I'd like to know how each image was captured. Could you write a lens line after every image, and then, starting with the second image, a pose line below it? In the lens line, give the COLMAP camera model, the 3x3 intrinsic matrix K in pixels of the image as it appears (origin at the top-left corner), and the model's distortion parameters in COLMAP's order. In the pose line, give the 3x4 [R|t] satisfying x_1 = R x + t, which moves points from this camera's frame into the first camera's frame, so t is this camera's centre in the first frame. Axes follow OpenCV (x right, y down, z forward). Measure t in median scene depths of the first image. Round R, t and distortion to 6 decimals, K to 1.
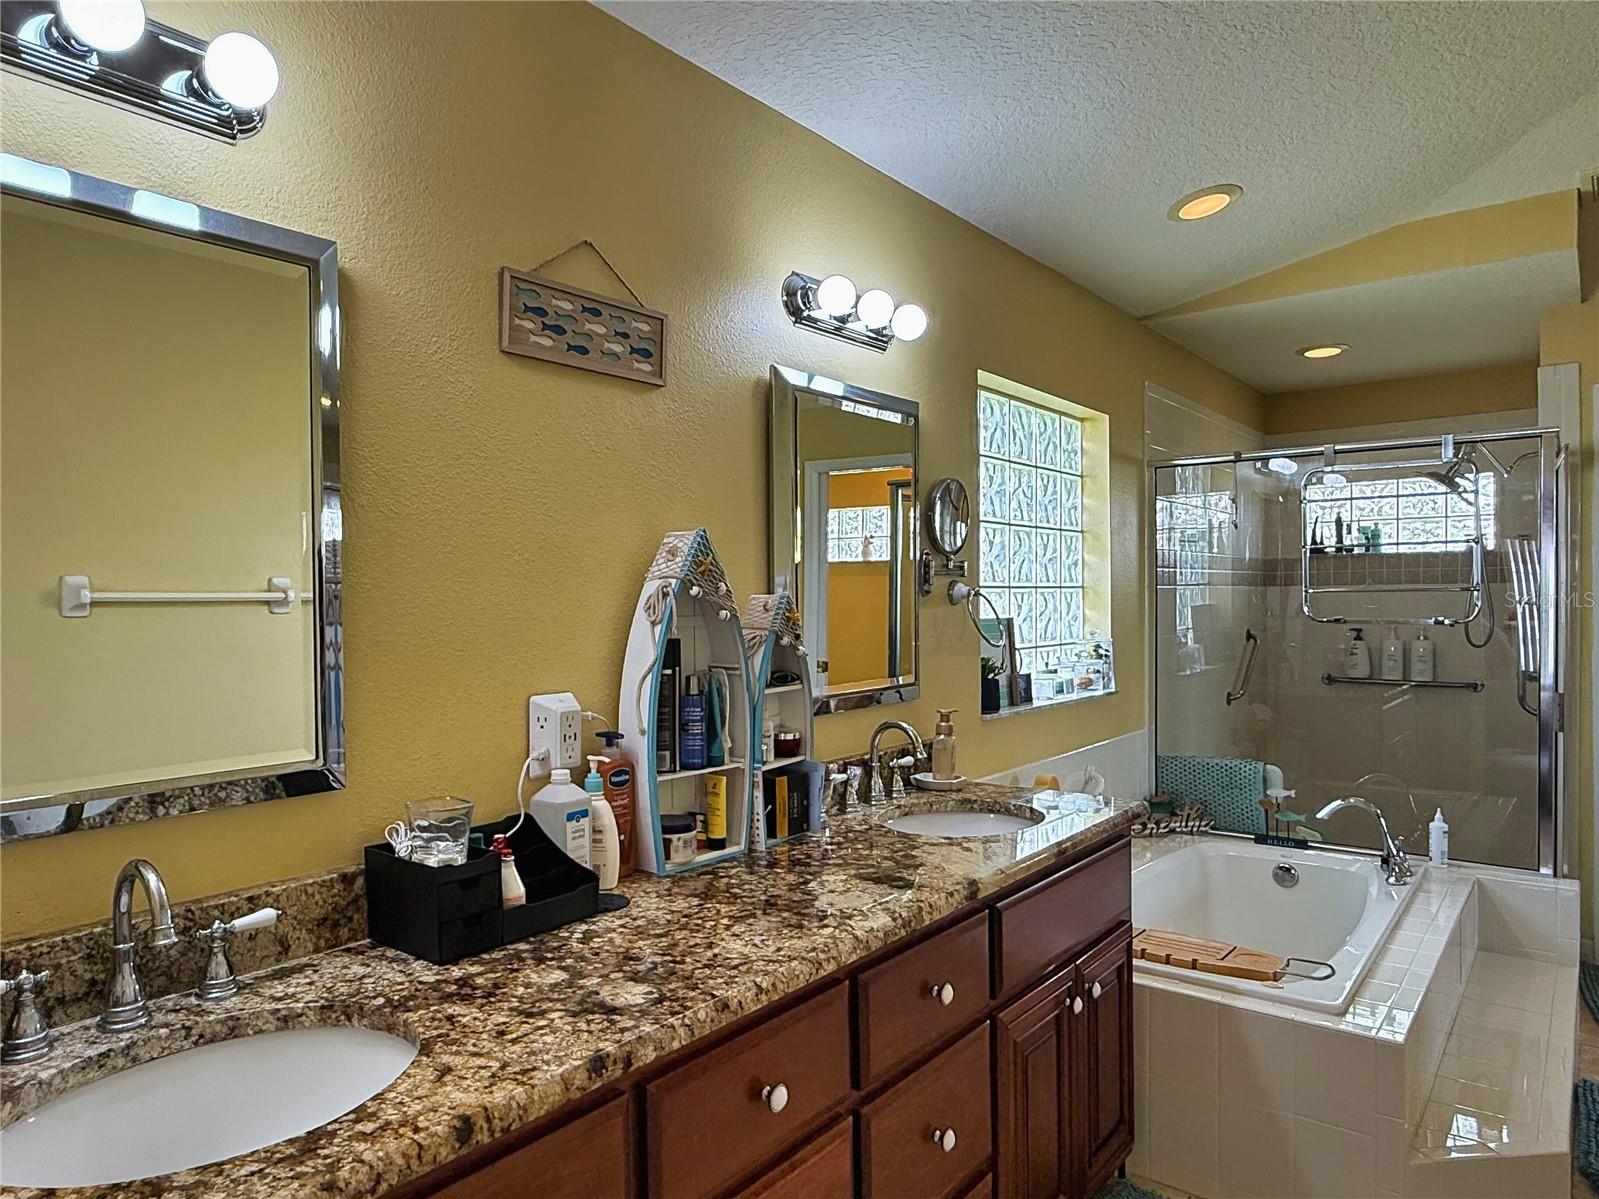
lens RADIAL K [[1079.6, 0, 709.2], [0, 1079.6, 625.1], [0, 0, 1]] dist [0.013857, -0.000119]
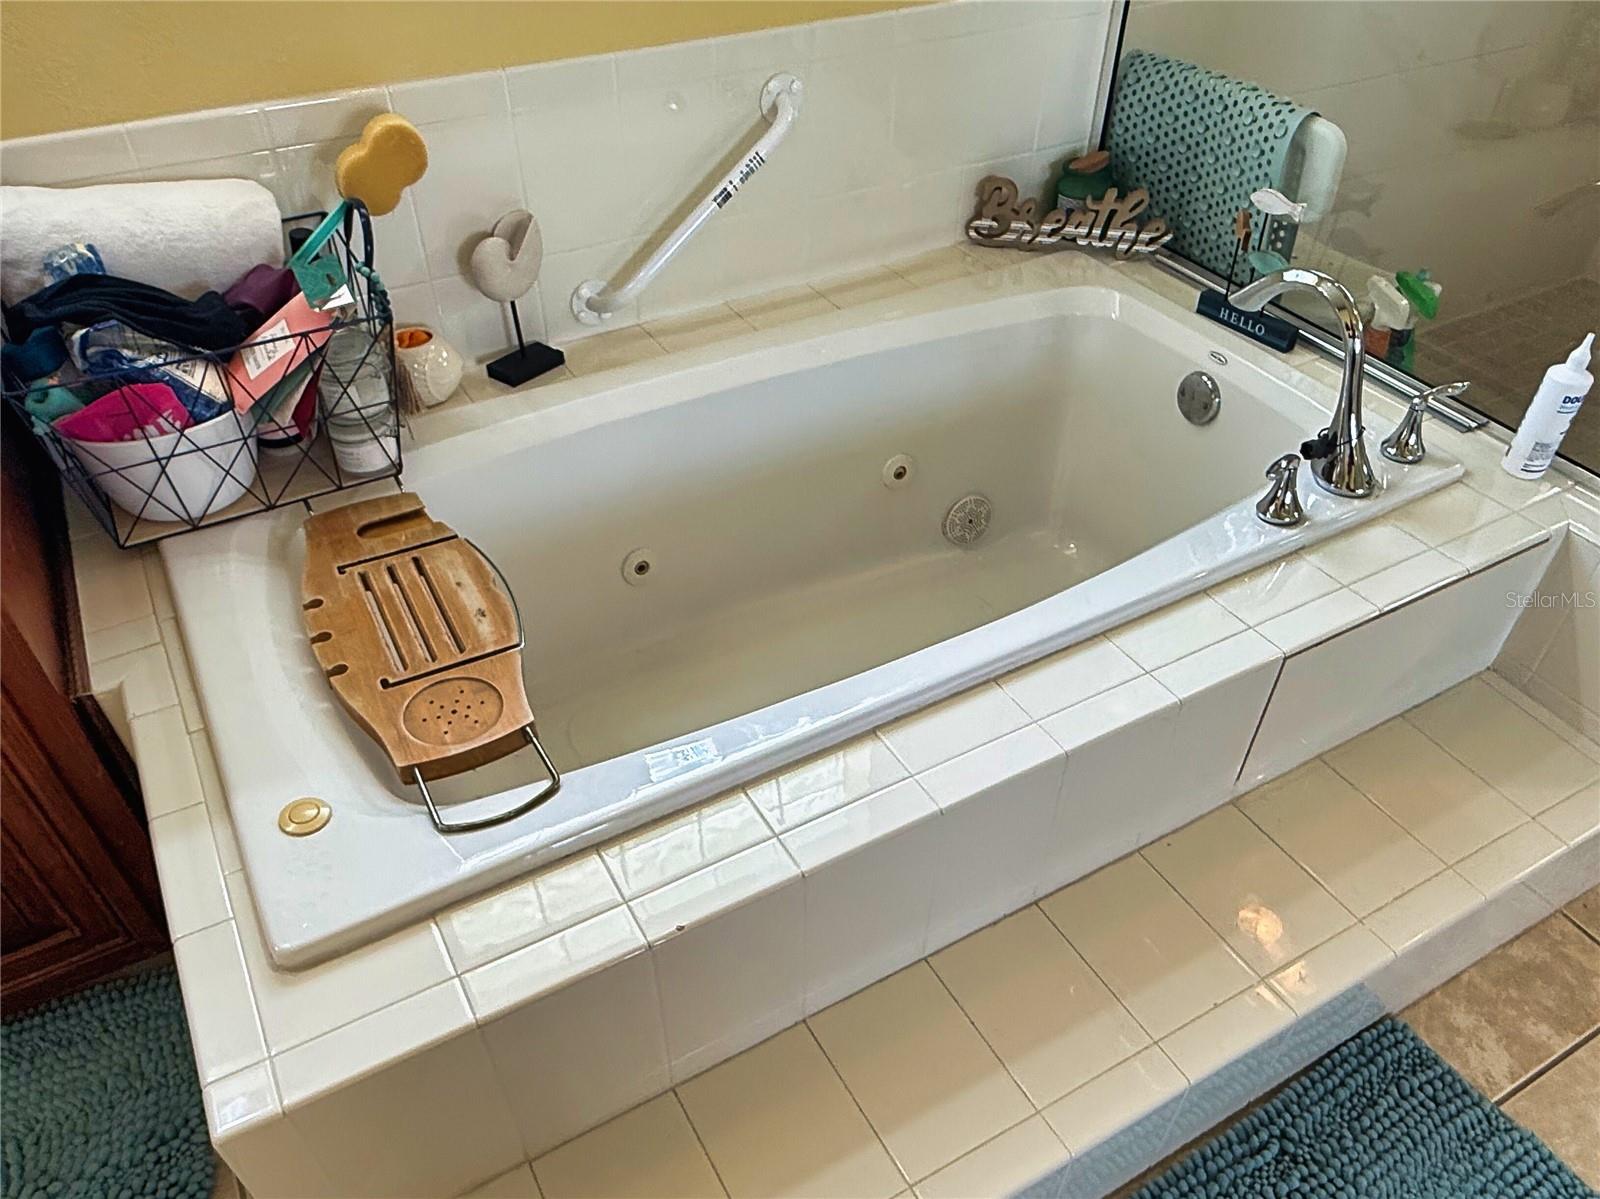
lens RADIAL K [[1127.4, 0, 820.1], [0, 1127.4, 668.7], [0, 0, 1]] dist [0.001276, -0.001803]
pose [[0.929794, 0.262671, -0.257853, 0.500889], [-0.021801, 0.738601, 0.673790, 0.002759], [0.367435, -0.620864, 0.692473, 0.515833]]
